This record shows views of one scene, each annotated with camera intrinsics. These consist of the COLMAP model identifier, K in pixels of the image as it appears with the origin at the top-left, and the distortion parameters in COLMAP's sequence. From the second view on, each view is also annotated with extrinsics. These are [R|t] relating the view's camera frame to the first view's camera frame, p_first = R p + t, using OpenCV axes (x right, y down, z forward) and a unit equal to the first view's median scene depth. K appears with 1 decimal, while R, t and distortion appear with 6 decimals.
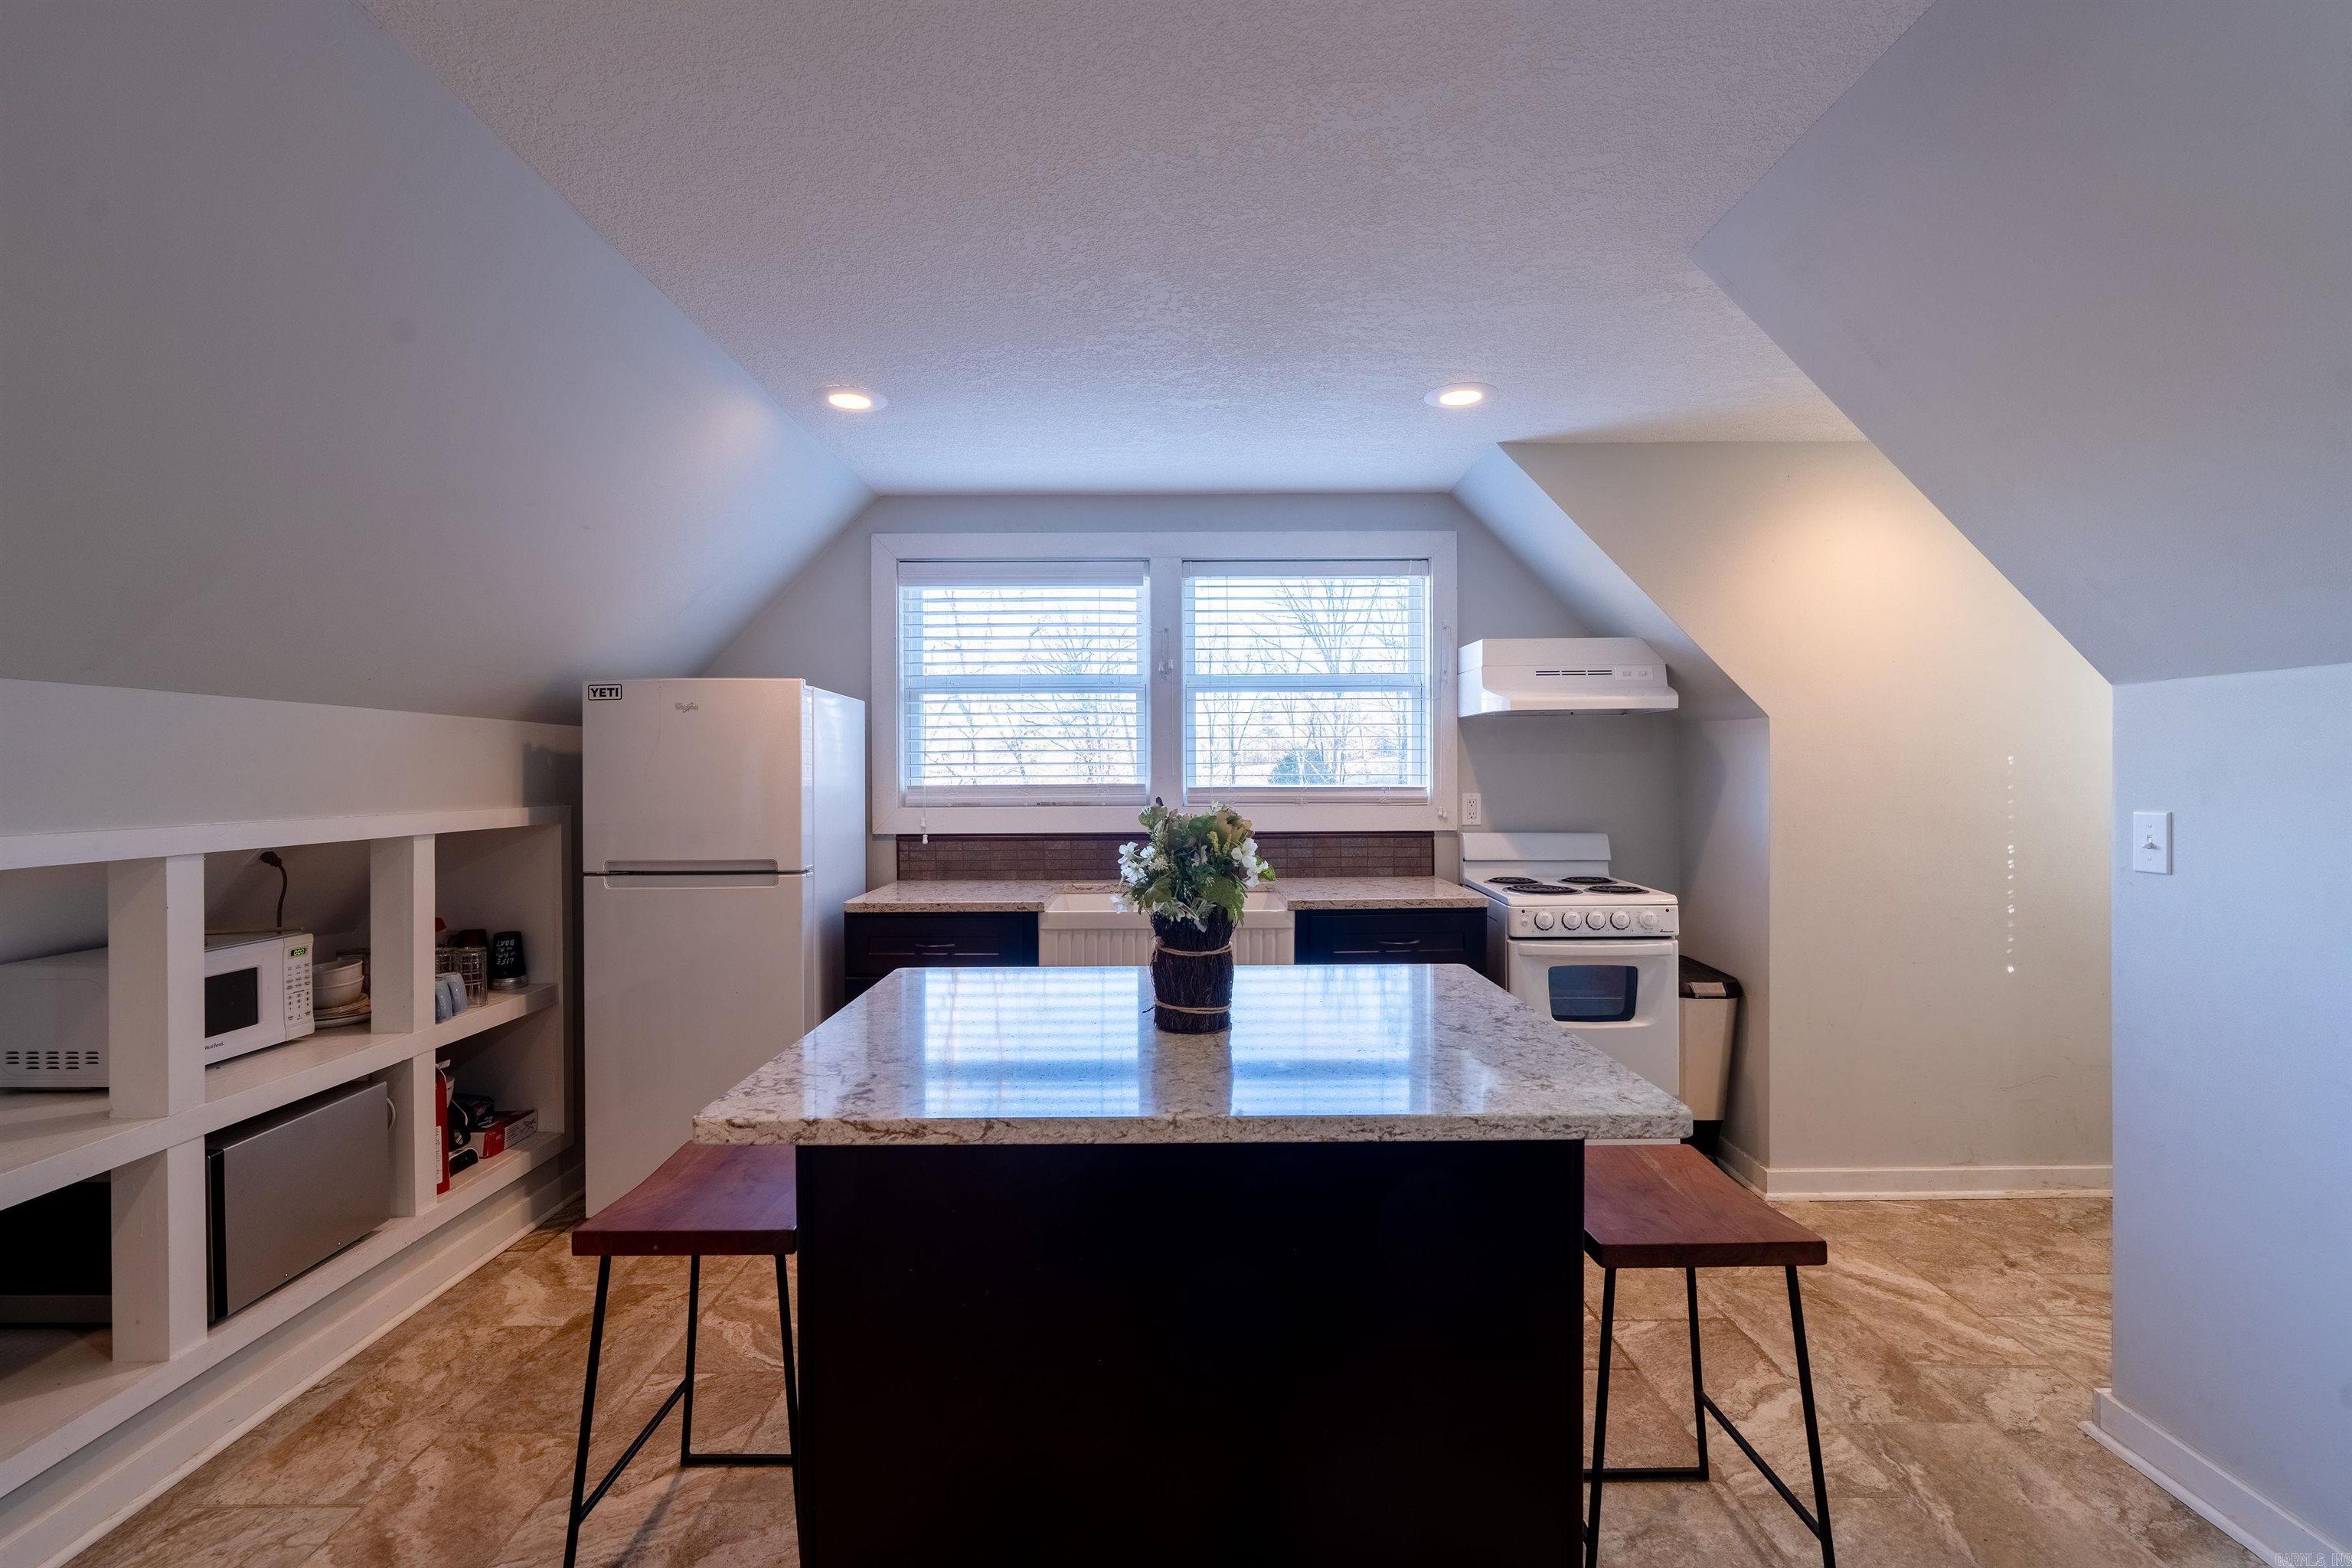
lens RADIAL K [[1044.6, 0, 1176.0], [0, 1044.6, 784.0], [0, 0, 1]] dist [-0.001955, 0.000026]
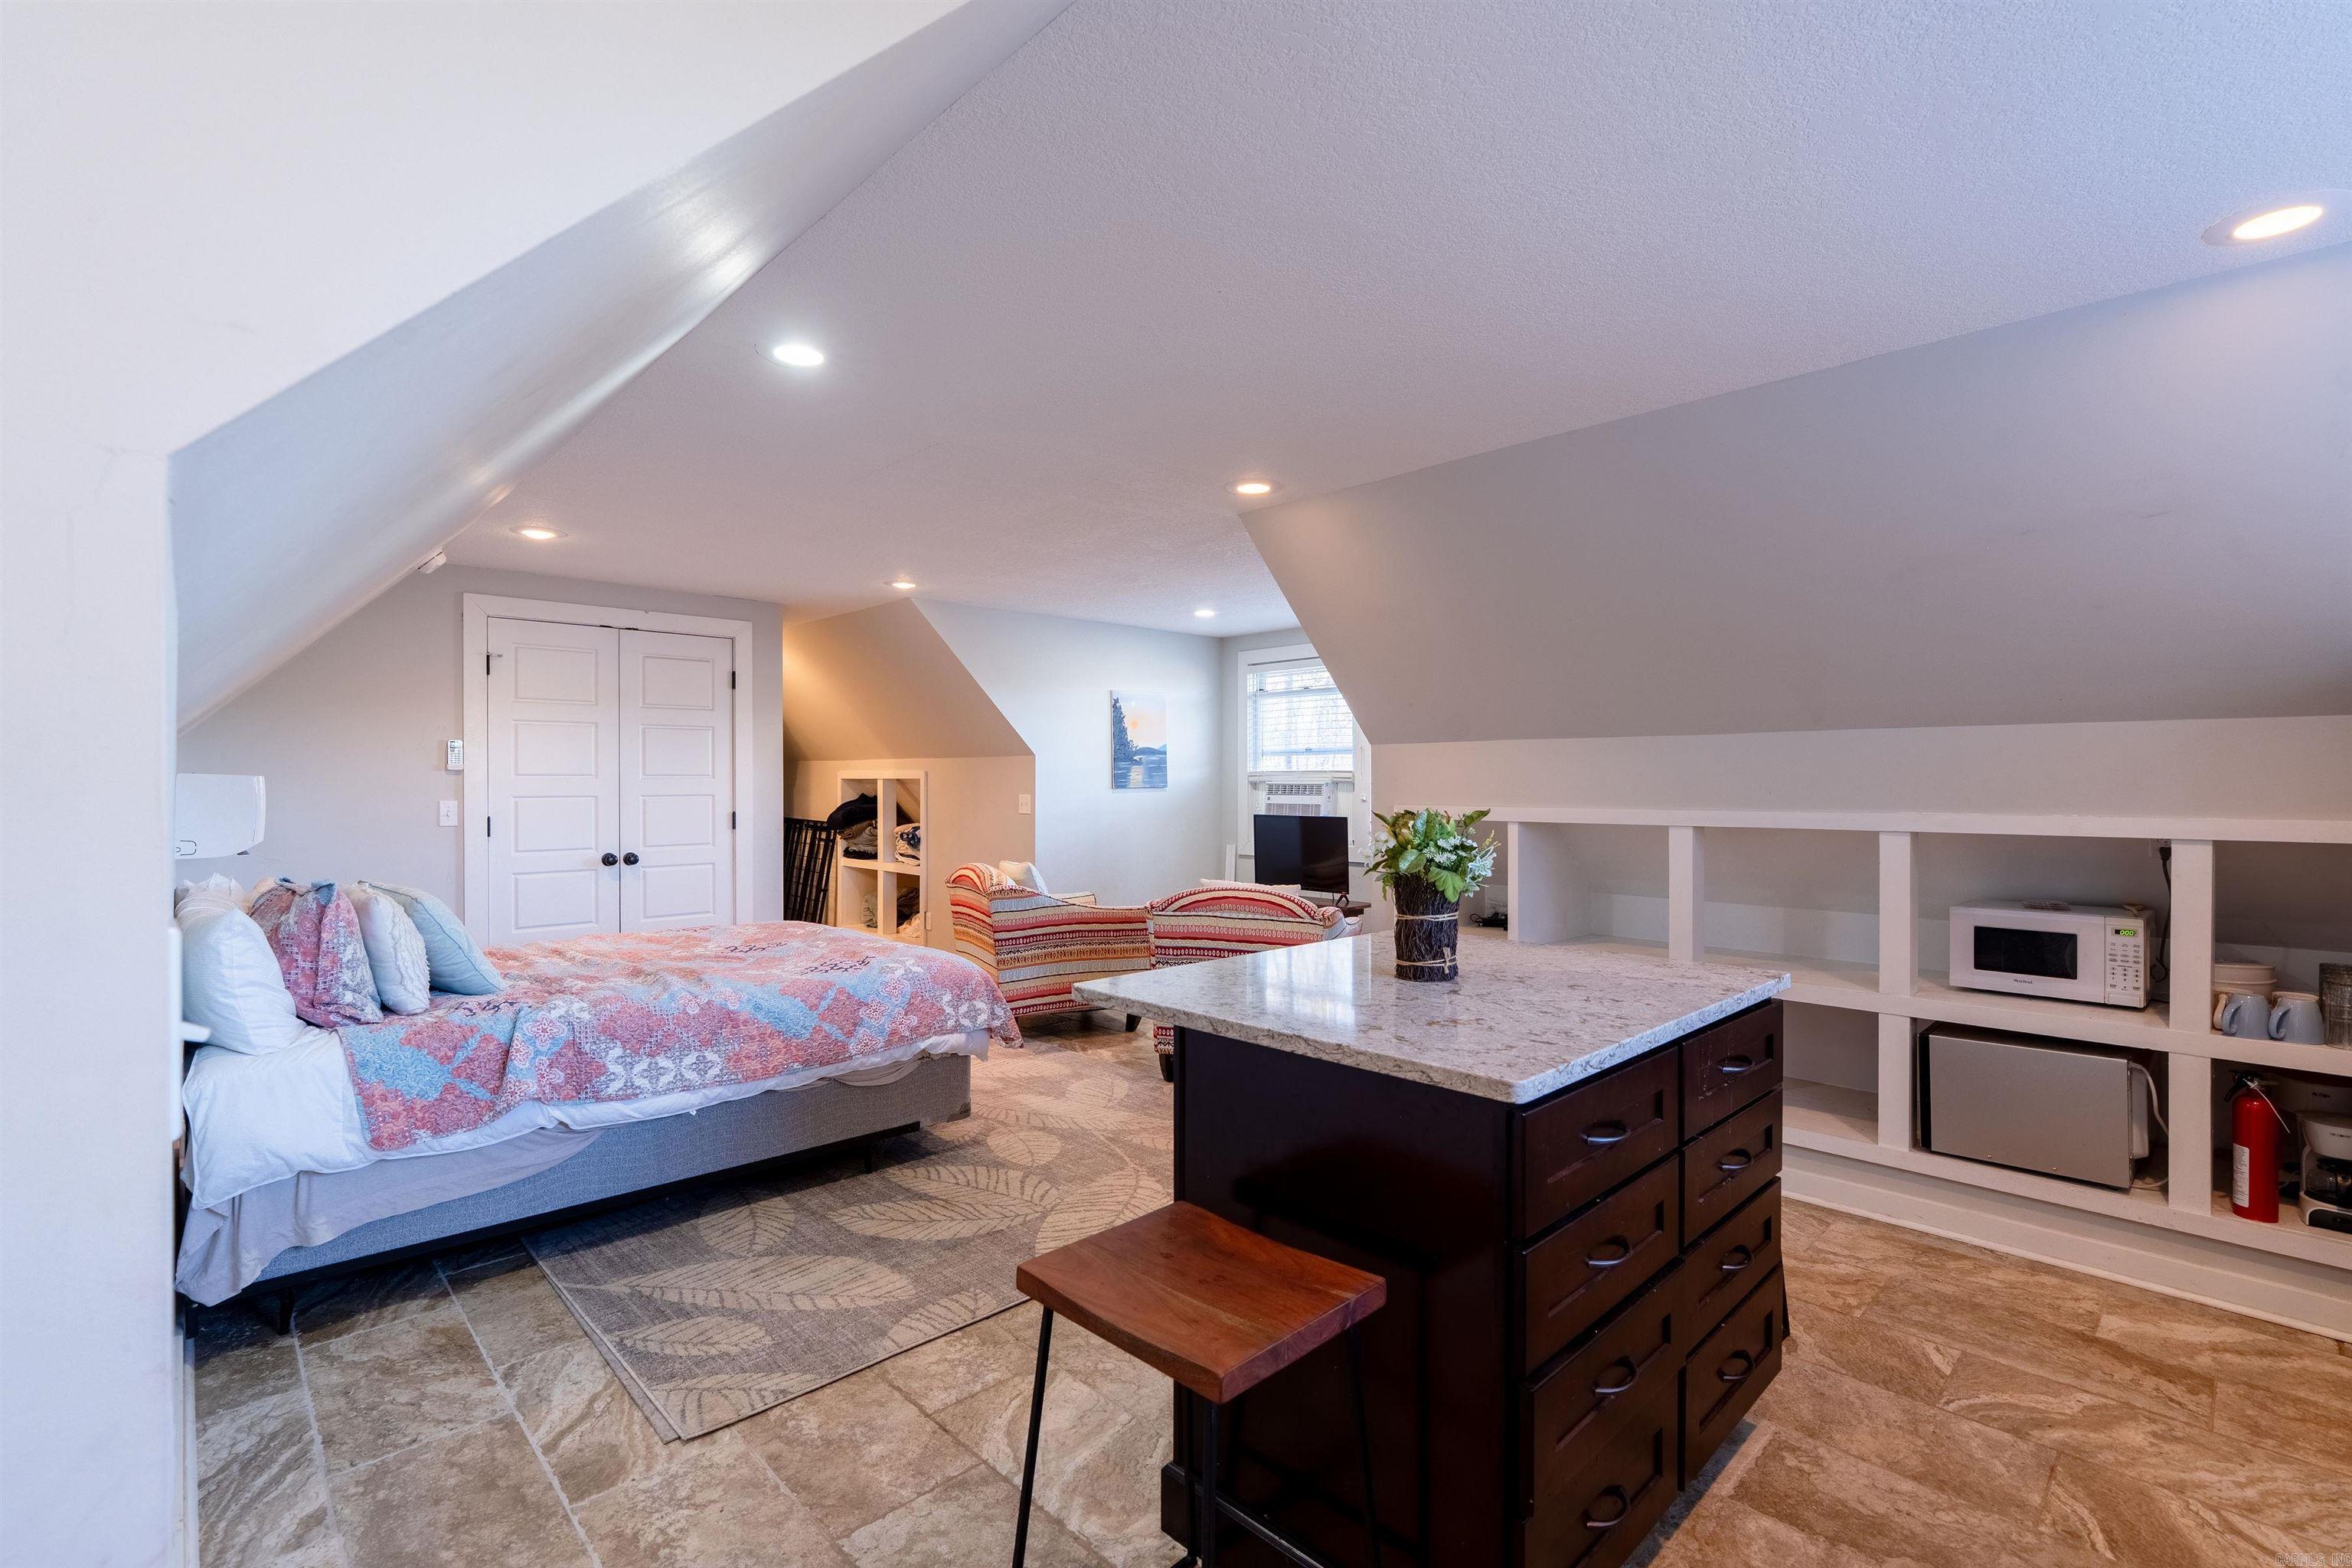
lens RADIAL K [[1044.6, 0, 1176.0], [0, 1044.6, 784.0], [0, 0, 1]] dist [-0.001955, 0.000026]
pose [[-0.725062, 0.004181, -0.688670, 0.552687], [-0.002826, 0.999955, 0.009045, -0.009163], [0.688677, 0.008504, -0.725018, 0.846457]]
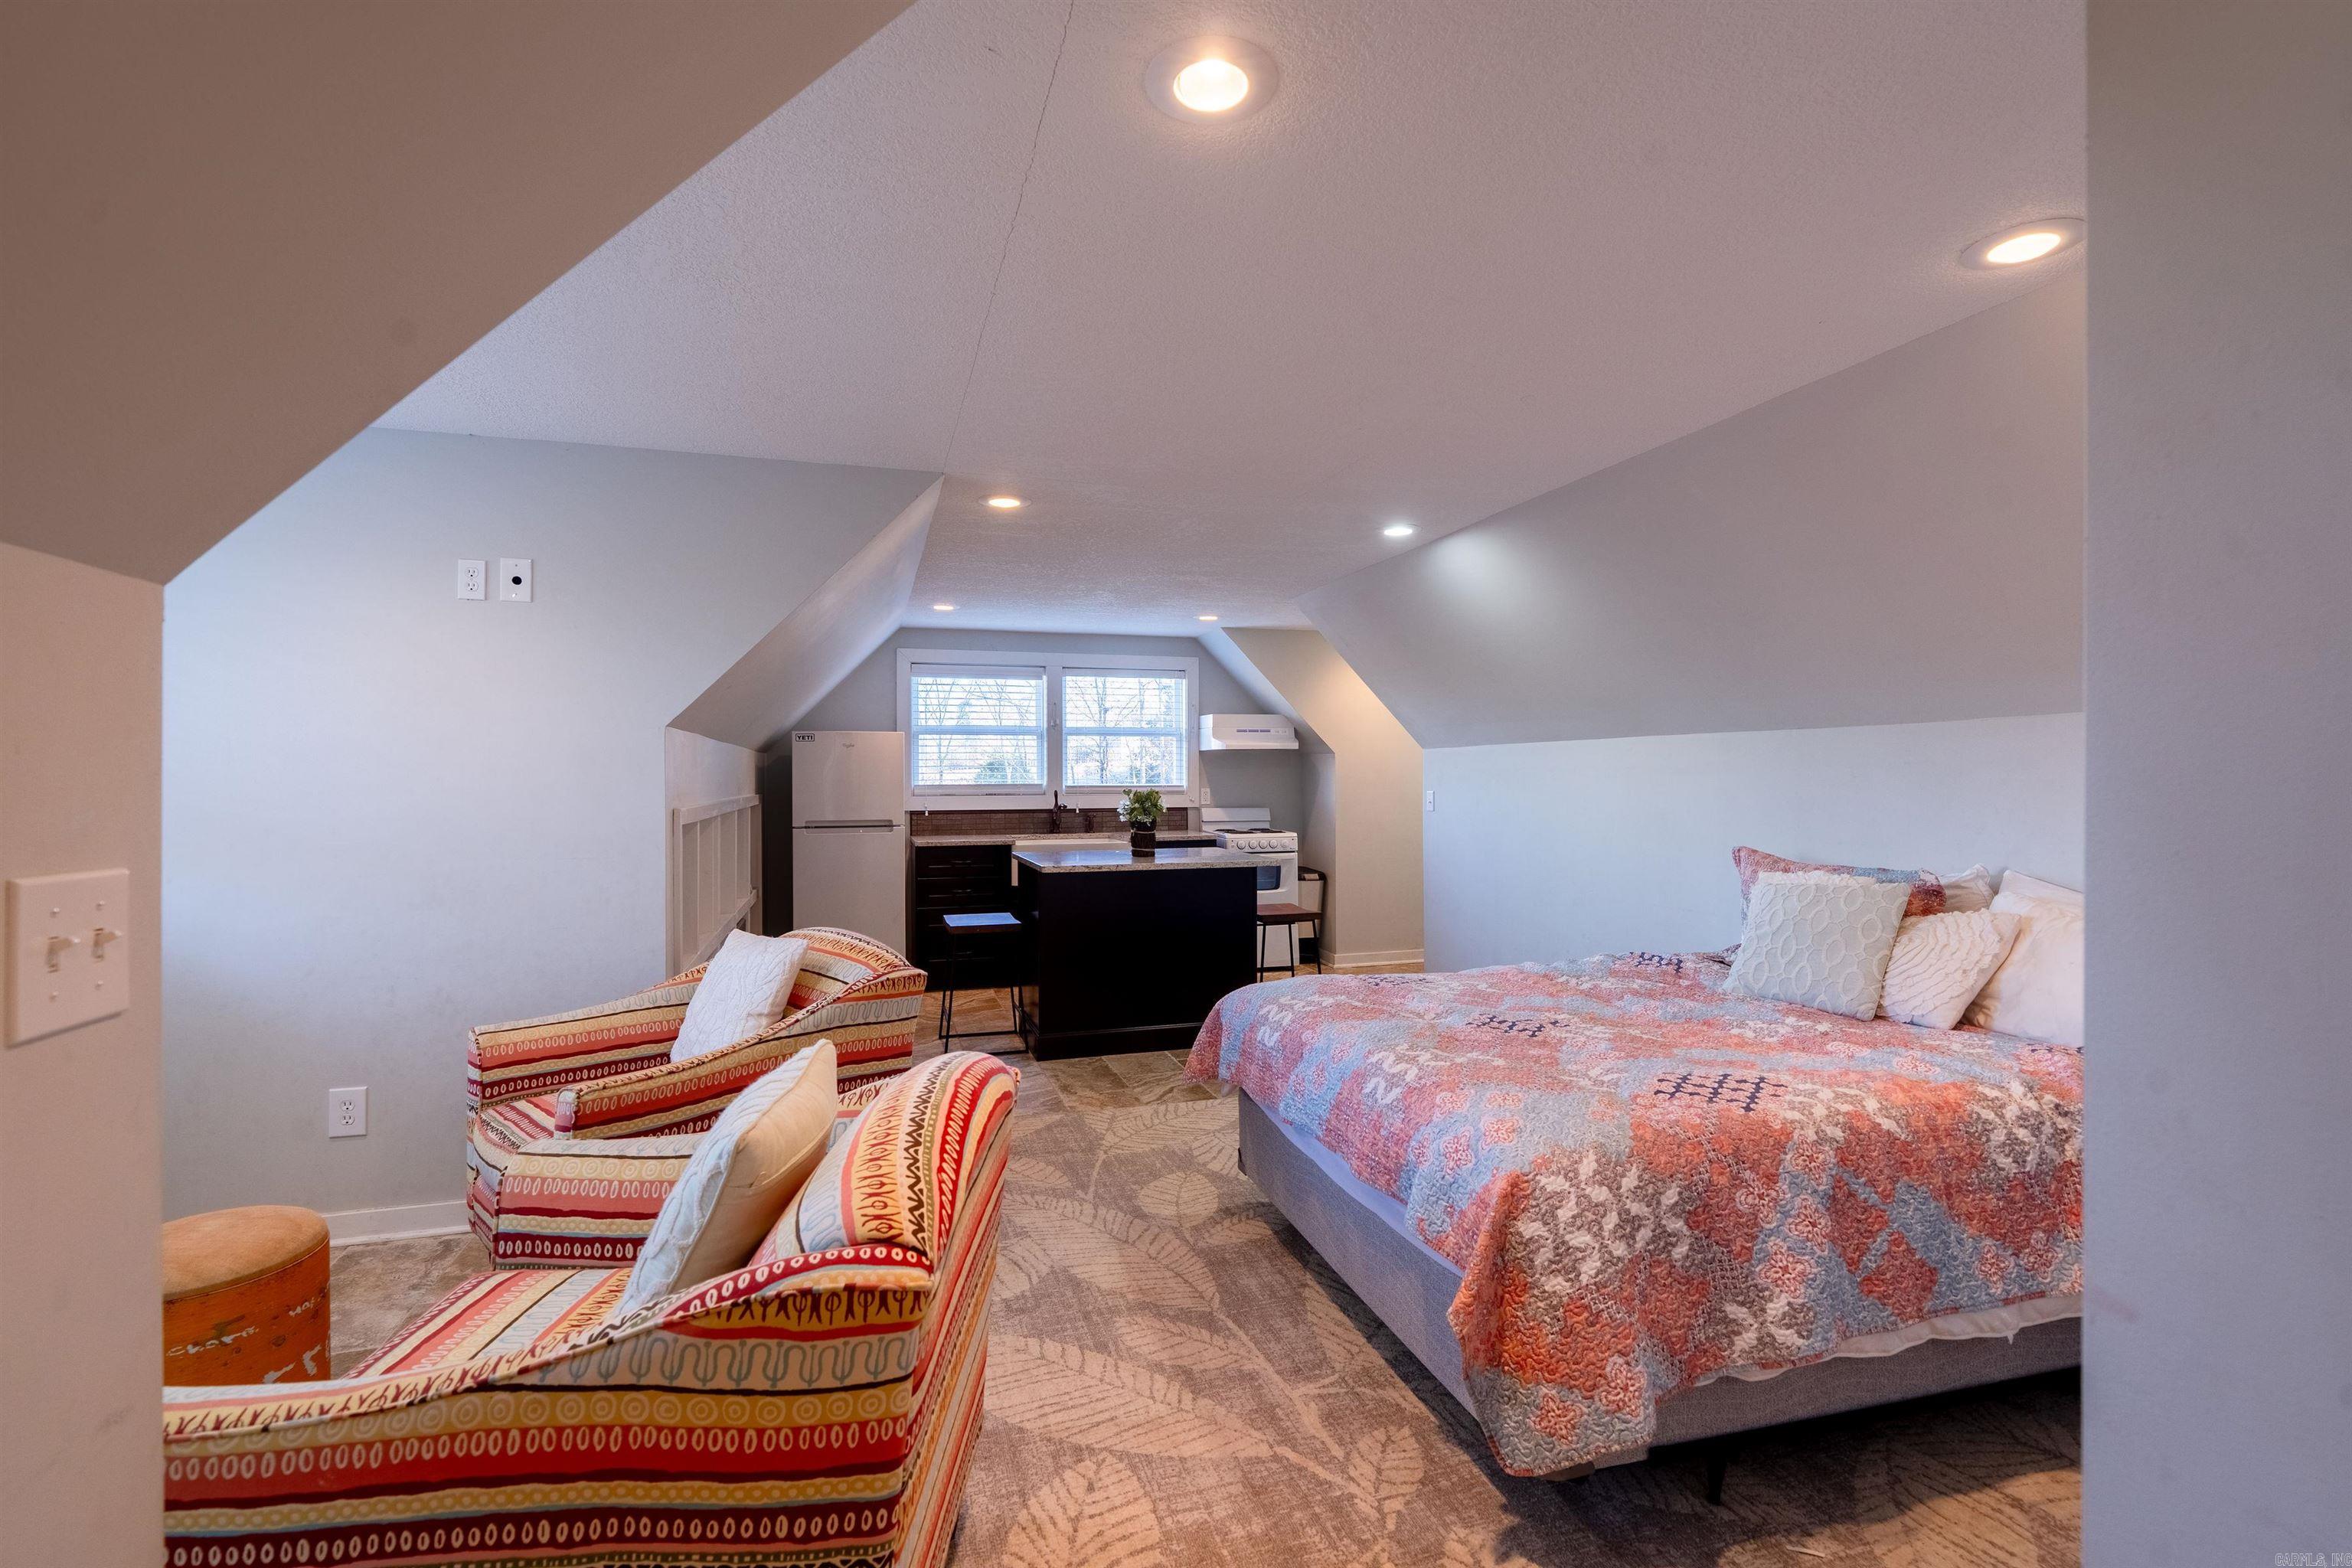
lens RADIAL K [[1044.6, 0, 1176.0], [0, 1044.6, 784.0], [0, 0, 1]] dist [-0.001955, 0.000026]
pose [[0.958144, 0.001252, 0.286283, -0.384975], [0.001848, 0.999943, -0.010556, 0.023431], [-0.286280, 0.010643, 0.958087, -1.007296]]
